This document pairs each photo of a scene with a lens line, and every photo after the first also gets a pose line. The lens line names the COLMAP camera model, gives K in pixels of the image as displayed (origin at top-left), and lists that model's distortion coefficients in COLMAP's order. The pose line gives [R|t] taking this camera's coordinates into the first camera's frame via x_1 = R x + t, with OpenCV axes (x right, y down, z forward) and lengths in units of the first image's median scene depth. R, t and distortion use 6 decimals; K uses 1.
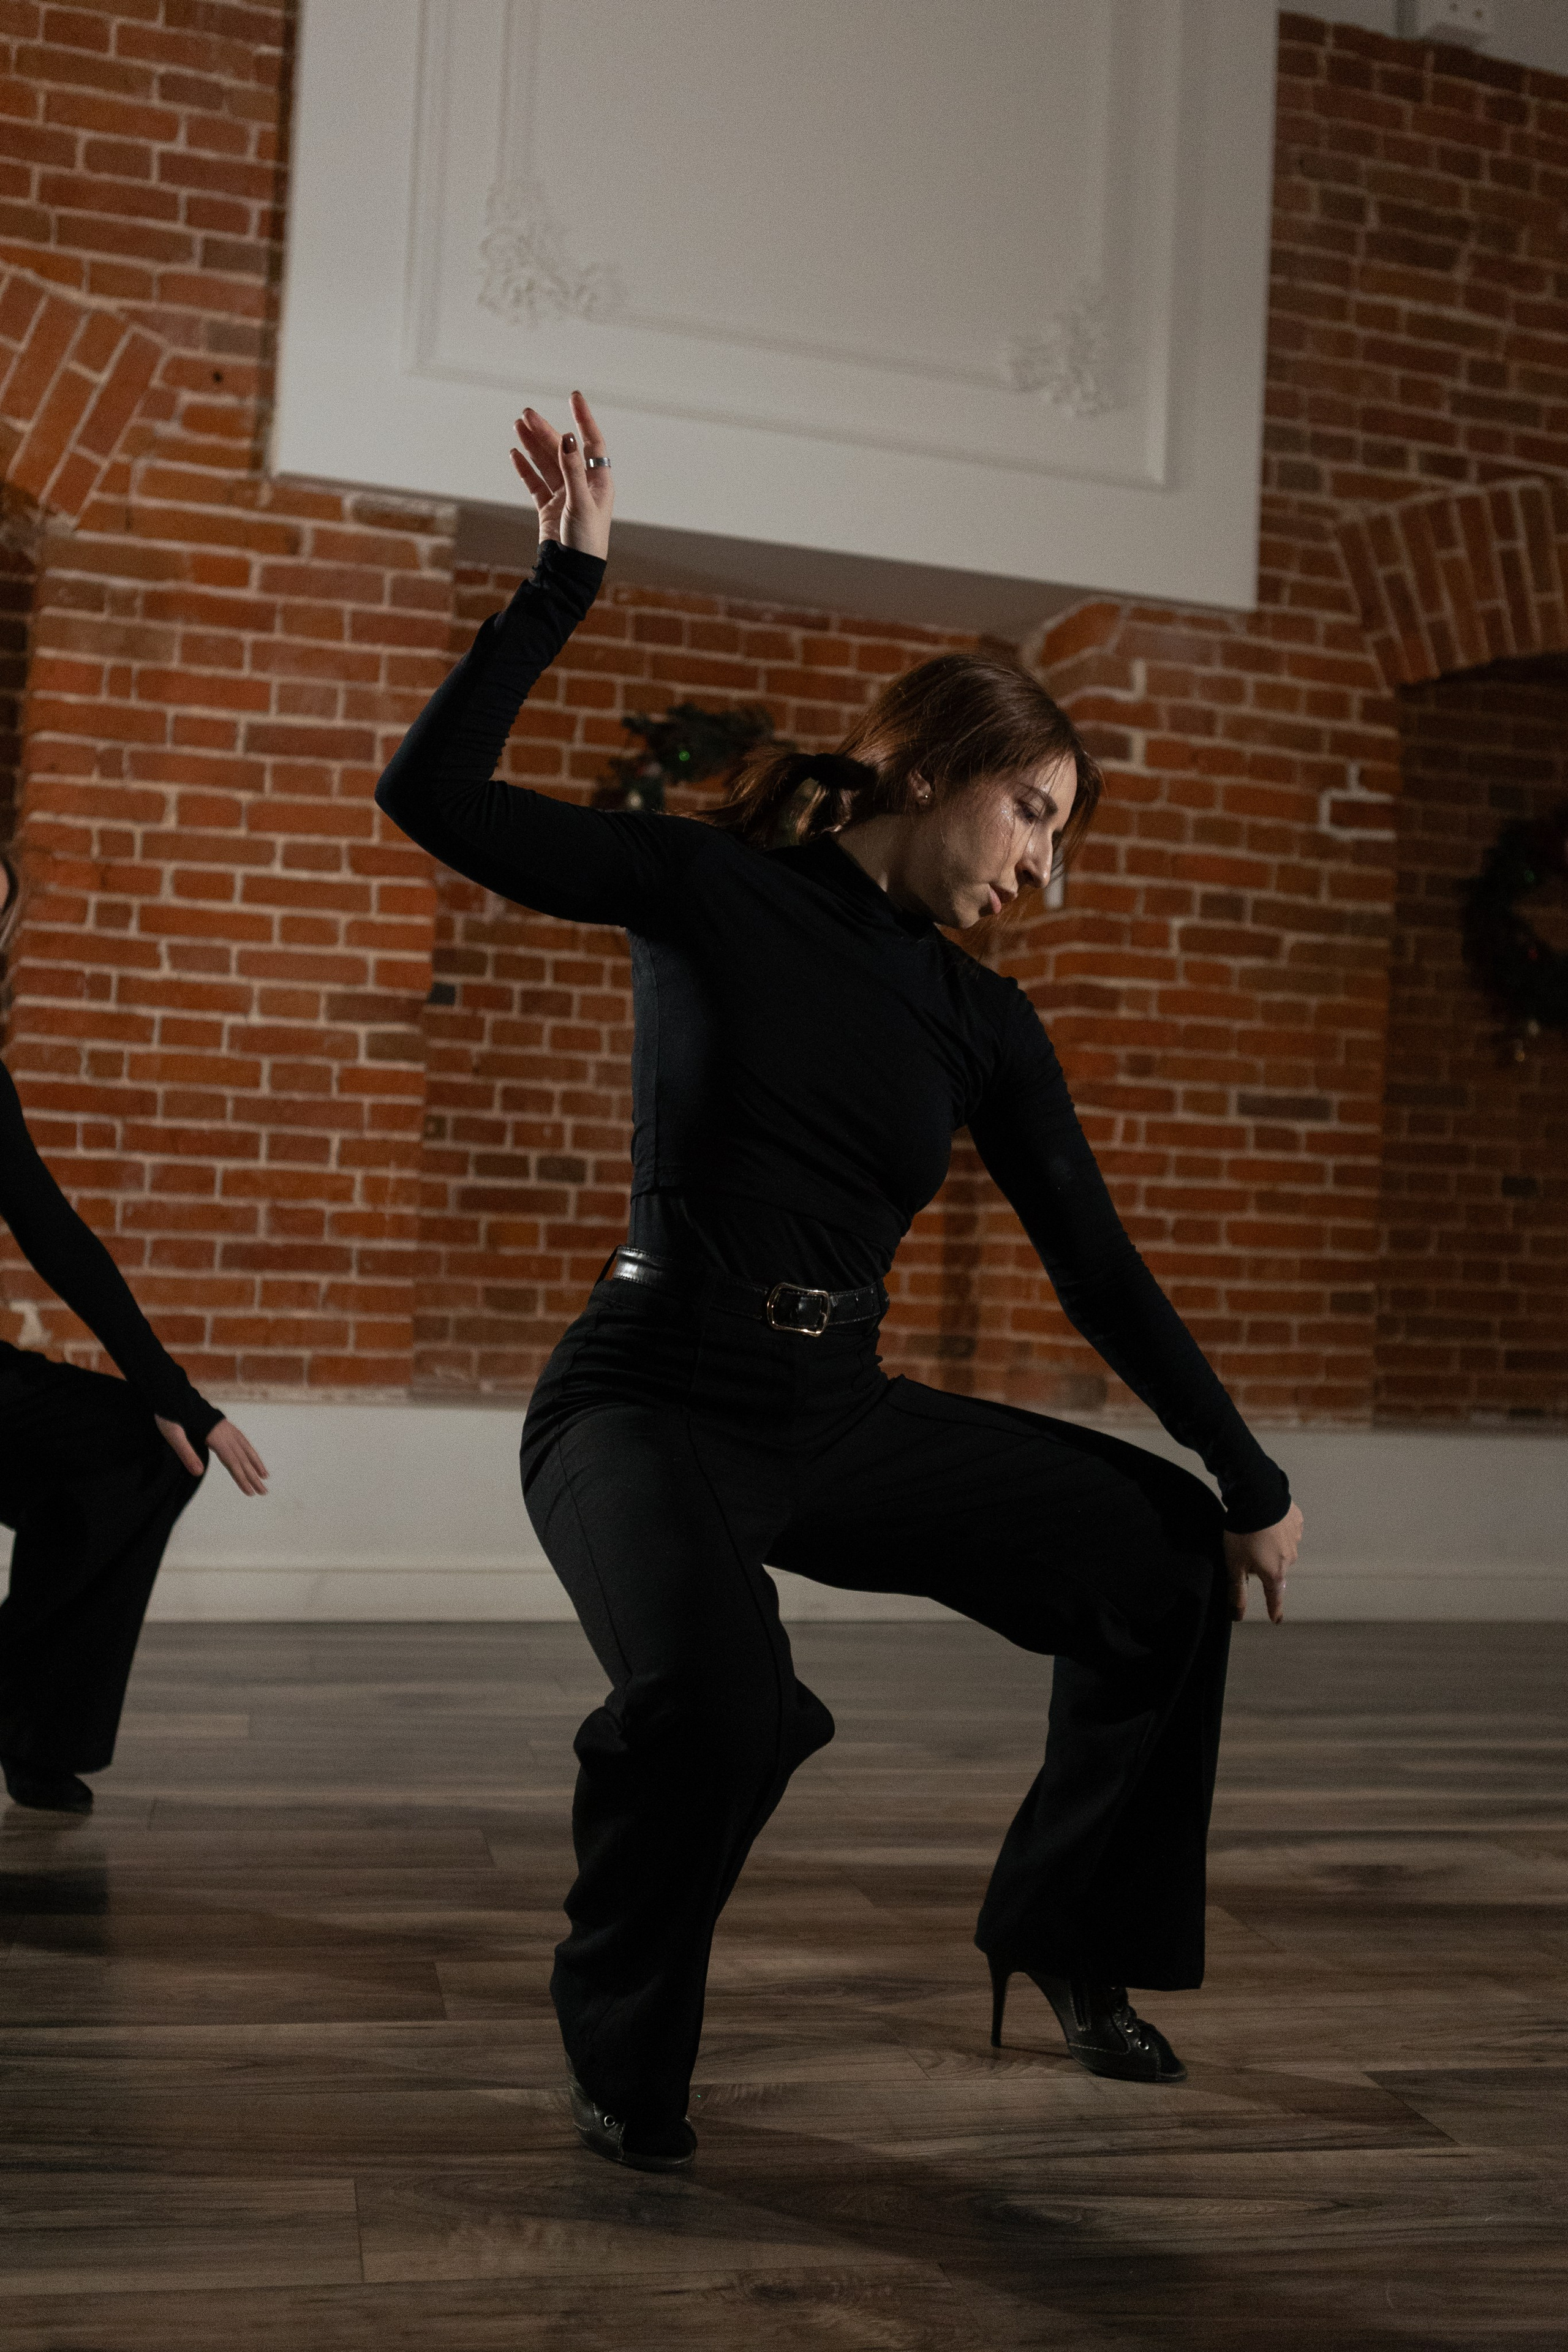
lens RADIAL K [[2471.9, 0, 782.8], [0, 2471.9, 1174.6], [0, 0, 1]] dist [0.012863, 0.000000]
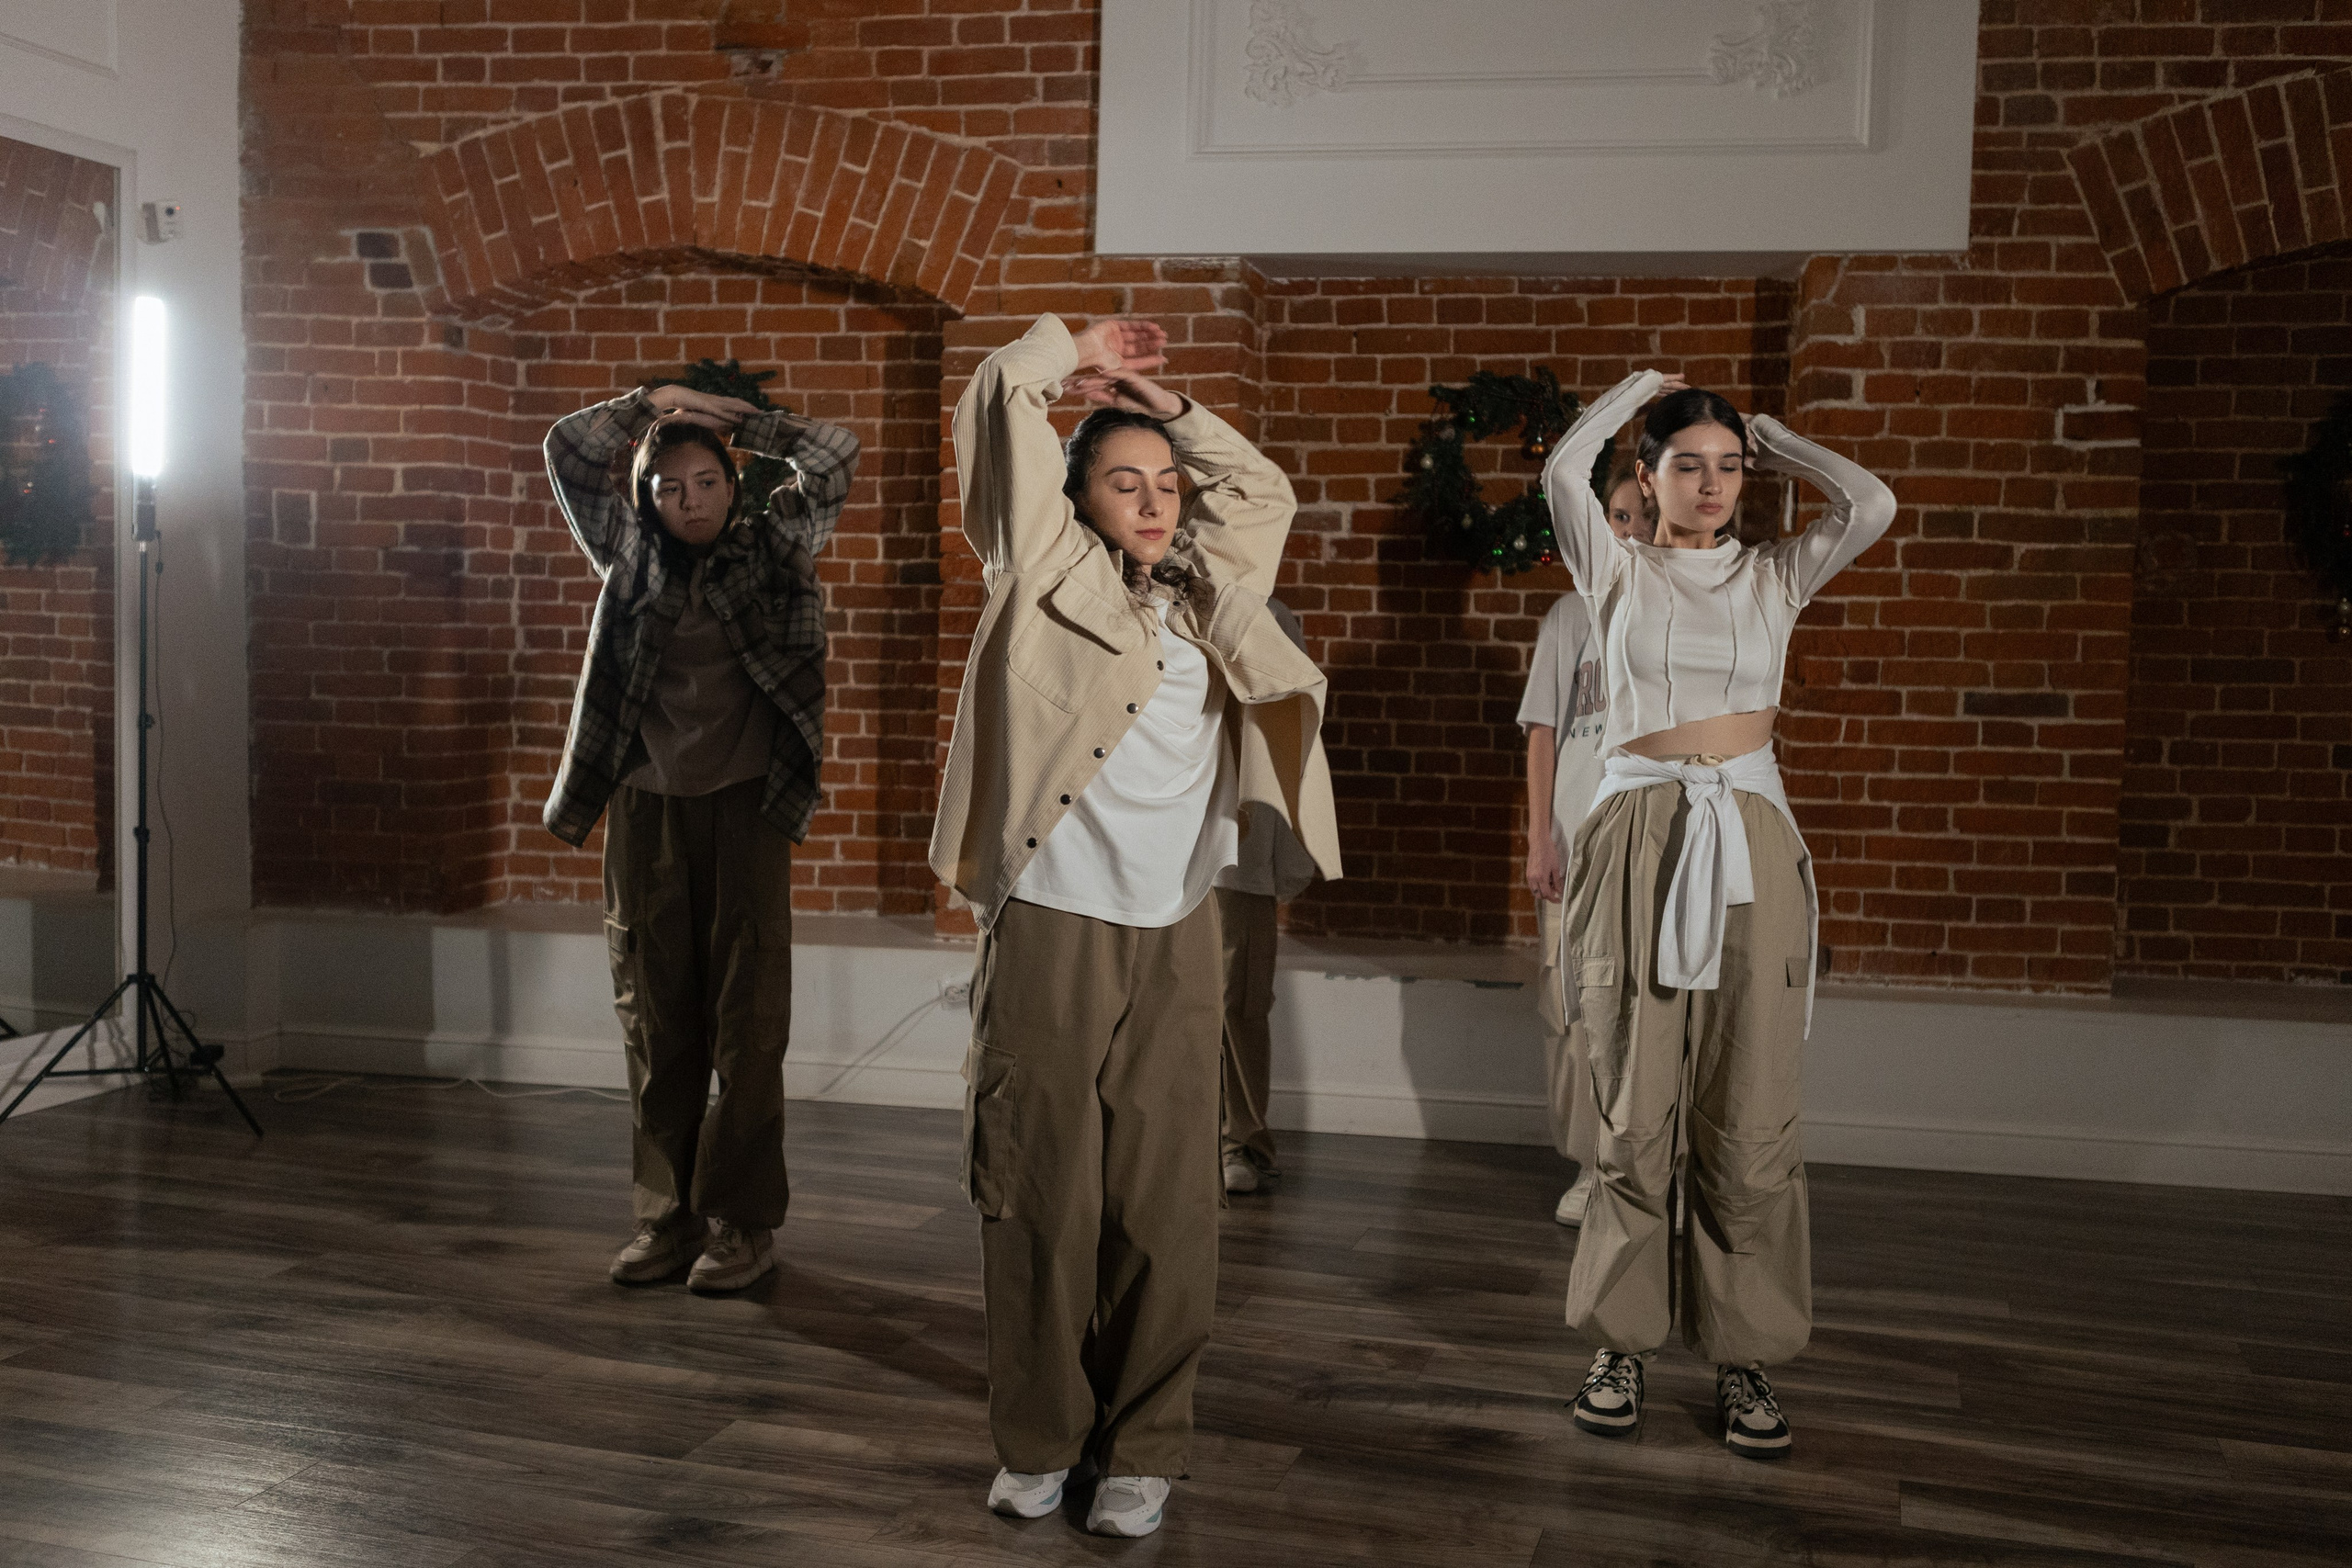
lens RADIAL K [[2371.3, 0, 1168.1], [0, 2371.3, 761.5], [0, 0, 1]] dist [0.010919, 0.000000]
pose [[0.878124, 0.006545, -0.478389, 0.425286], [0.037022, 0.995979, 0.081585, -0.114694], [0.476999, -0.089352, 0.874350, -0.104778]]
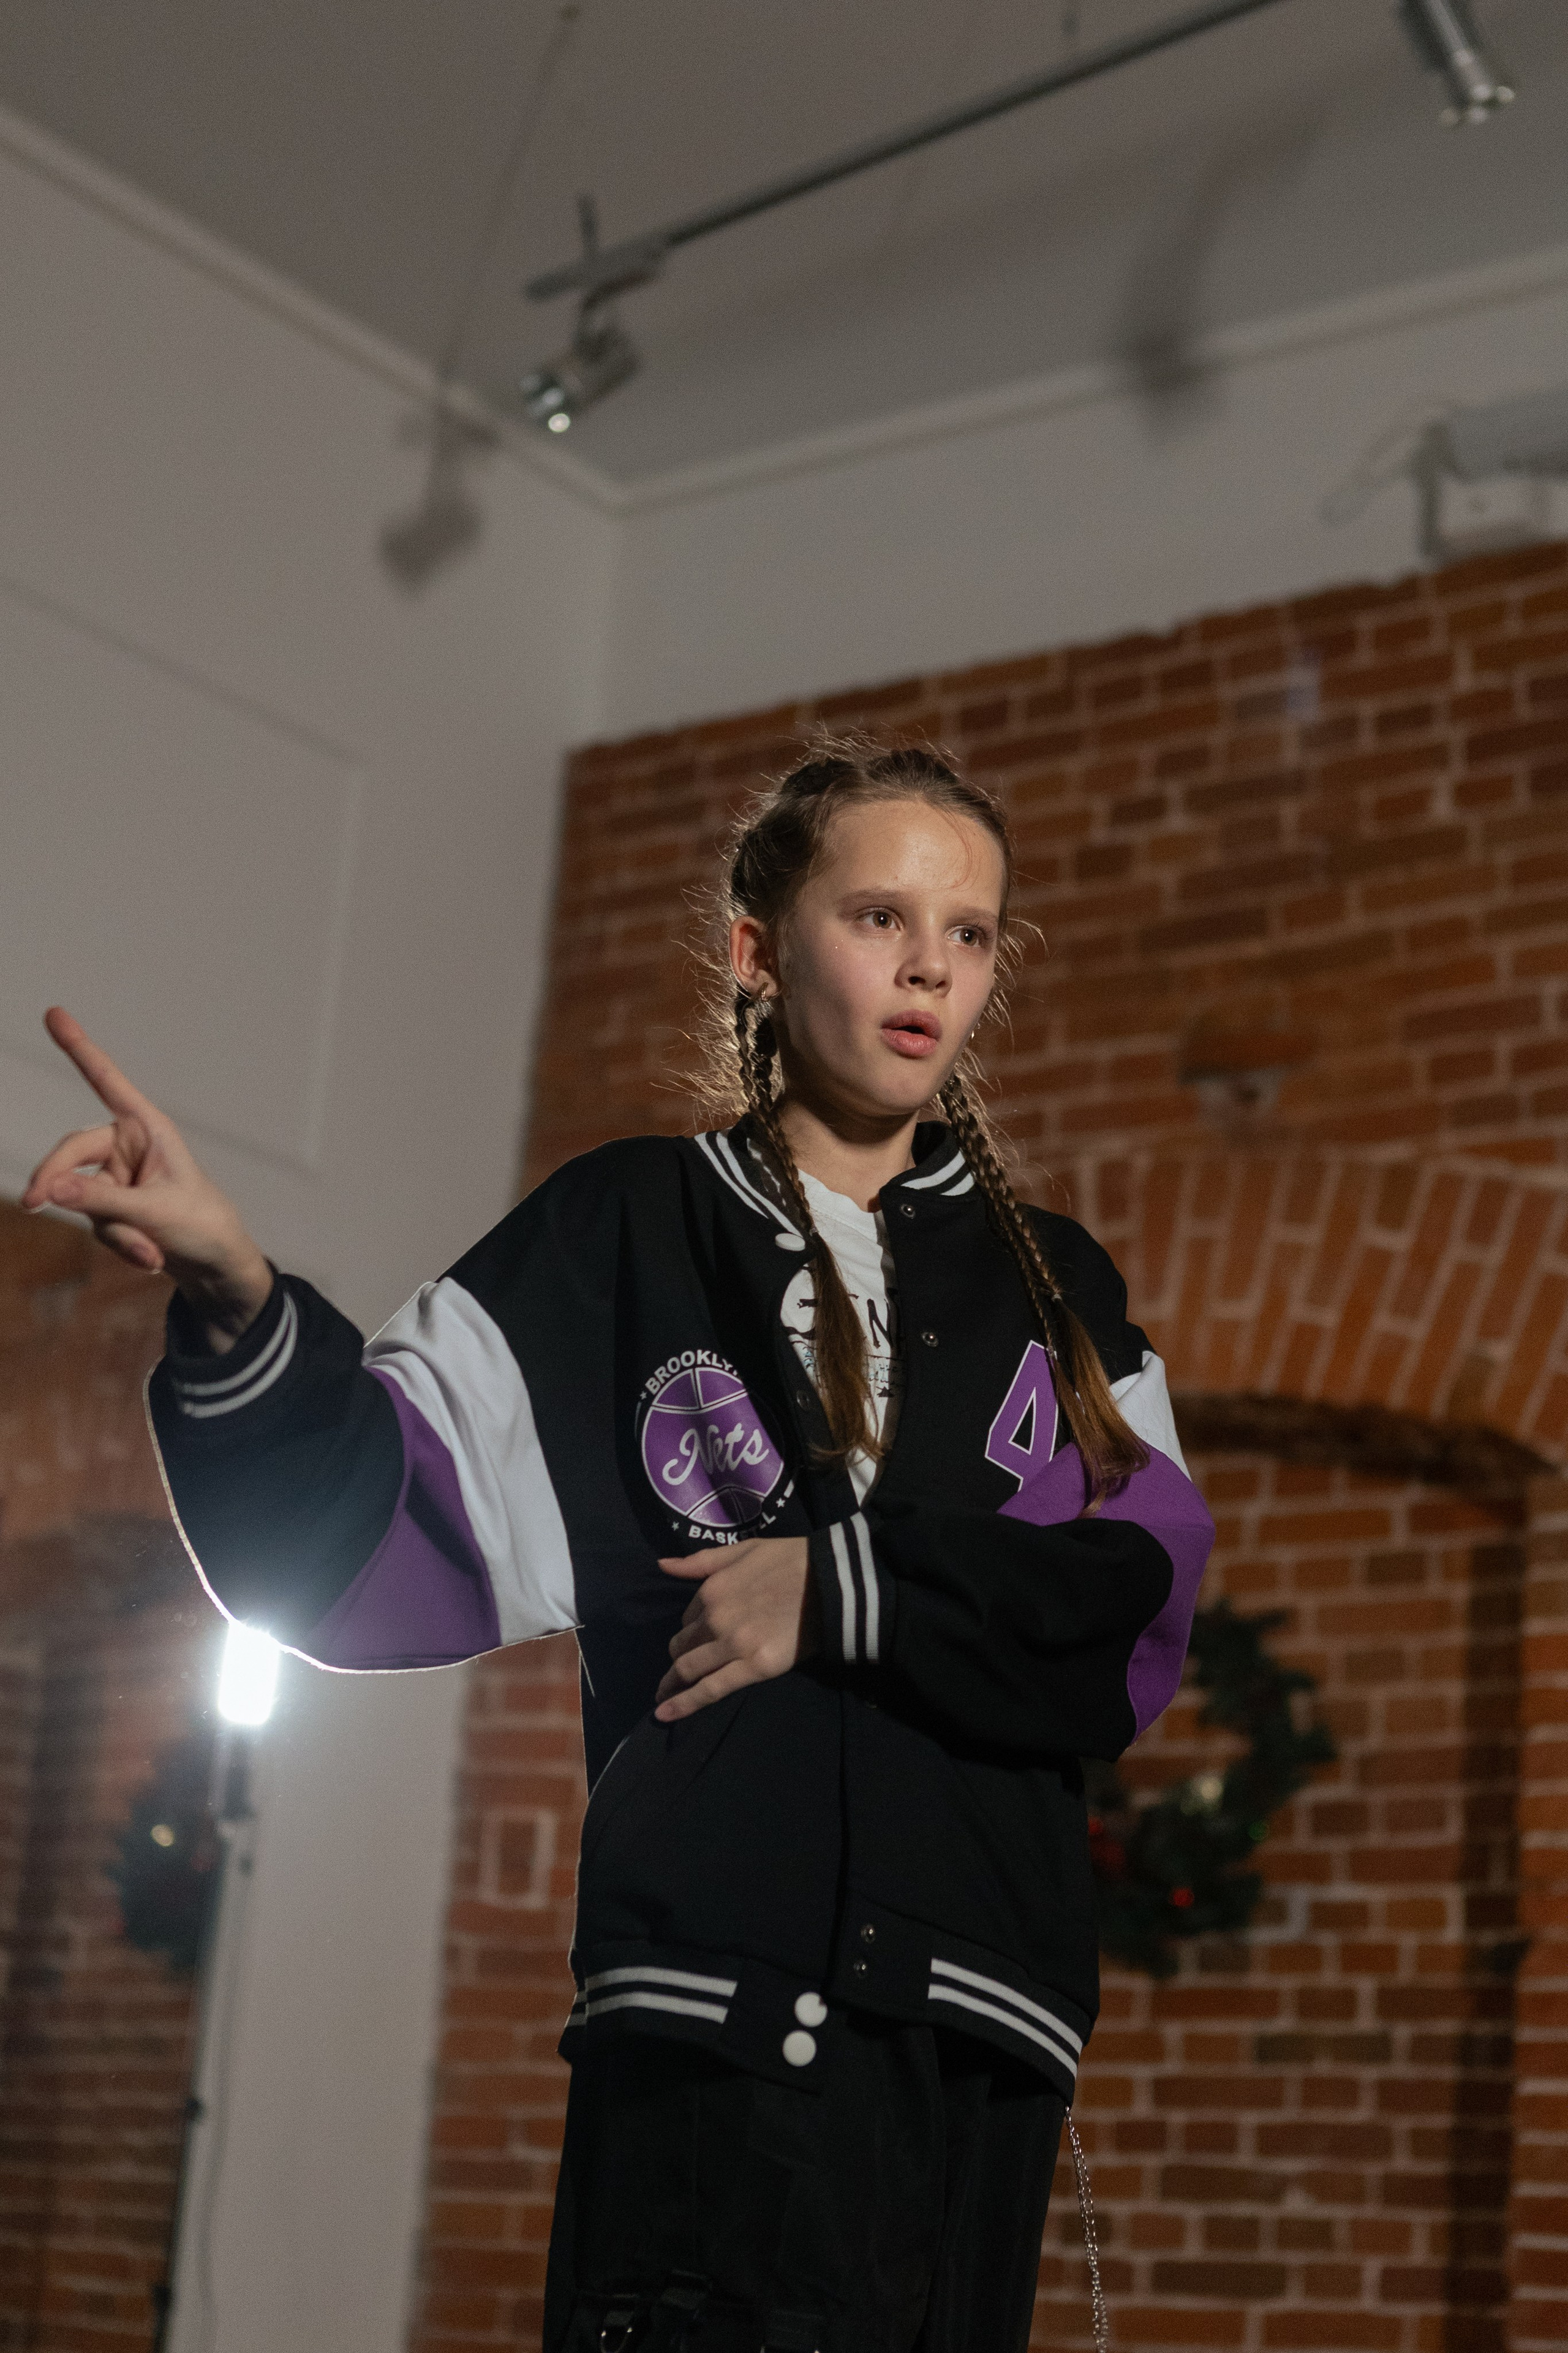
lens RADIAL K [[3962.1, 0, 768.7], [0, 3962.1, 1157.7], [0, 0, 1]] dist [-0.063589, 0.000000]
pose [[0.608028, -0.241810, -0.756195, 0.504898], [-0.019942, 0.947535, -0.319030, 0.046238], [0.793665, 0.209059, 0.571305, 0.075039]]
